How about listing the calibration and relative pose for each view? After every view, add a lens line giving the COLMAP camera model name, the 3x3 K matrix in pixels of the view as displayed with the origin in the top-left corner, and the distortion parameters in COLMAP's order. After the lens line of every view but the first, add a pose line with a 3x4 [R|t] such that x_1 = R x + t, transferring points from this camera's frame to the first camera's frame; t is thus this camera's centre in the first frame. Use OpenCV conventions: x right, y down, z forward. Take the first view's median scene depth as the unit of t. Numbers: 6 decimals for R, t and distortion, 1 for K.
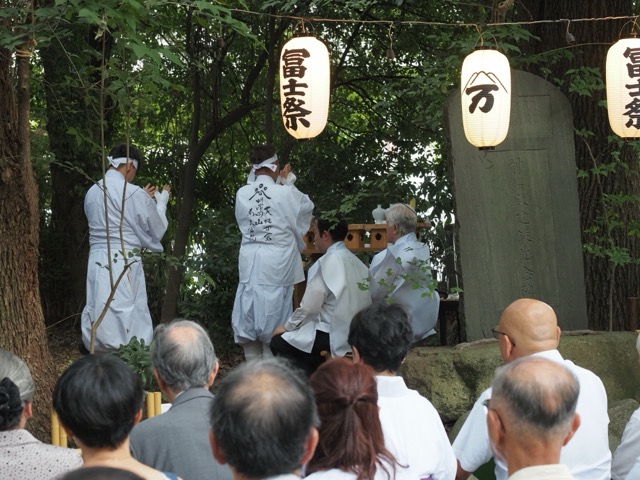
lens RADIAL K [[1449.8, 0, 321.9], [0, 1449.8, 242.6], [0, 0, 1]] dist [-0.023486, -0.040259]
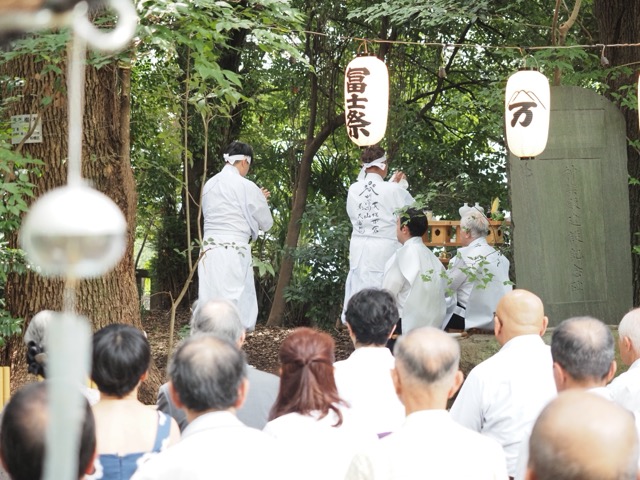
lens RADIAL K [[1441.5, 0, 347.7], [0, 1441.5, 239.9], [0, 0, 1]] dist [0.164345, 0.072077]
pose [[0.995842, 0.030522, -0.085832, 0.064755], [-0.030093, 0.999527, 0.006286, -0.004171], [0.085983, -0.003676, 0.996290, -0.116387]]
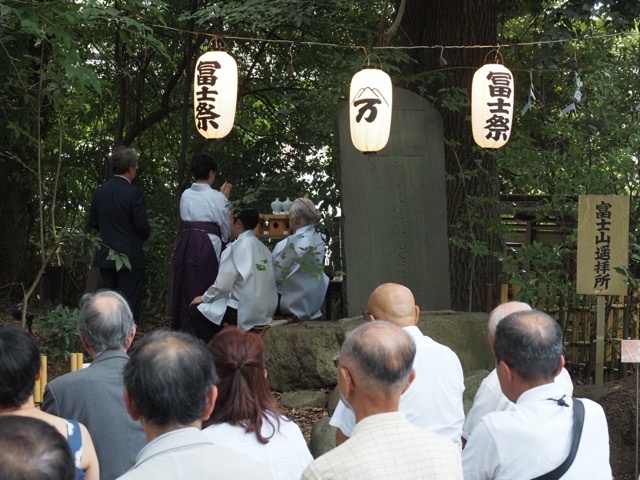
lens RADIAL K [[1248.7, 0, 317.9], [0, 1248.7, 237.4], [0, 0, 1]] dist [-0.030335, 0.013182]
pose [[0.996871, 0.031700, 0.072410, 0.000799], [-0.032099, 0.999475, 0.004356, 0.000061], [-0.072234, -0.006667, 0.997365, -0.004758]]
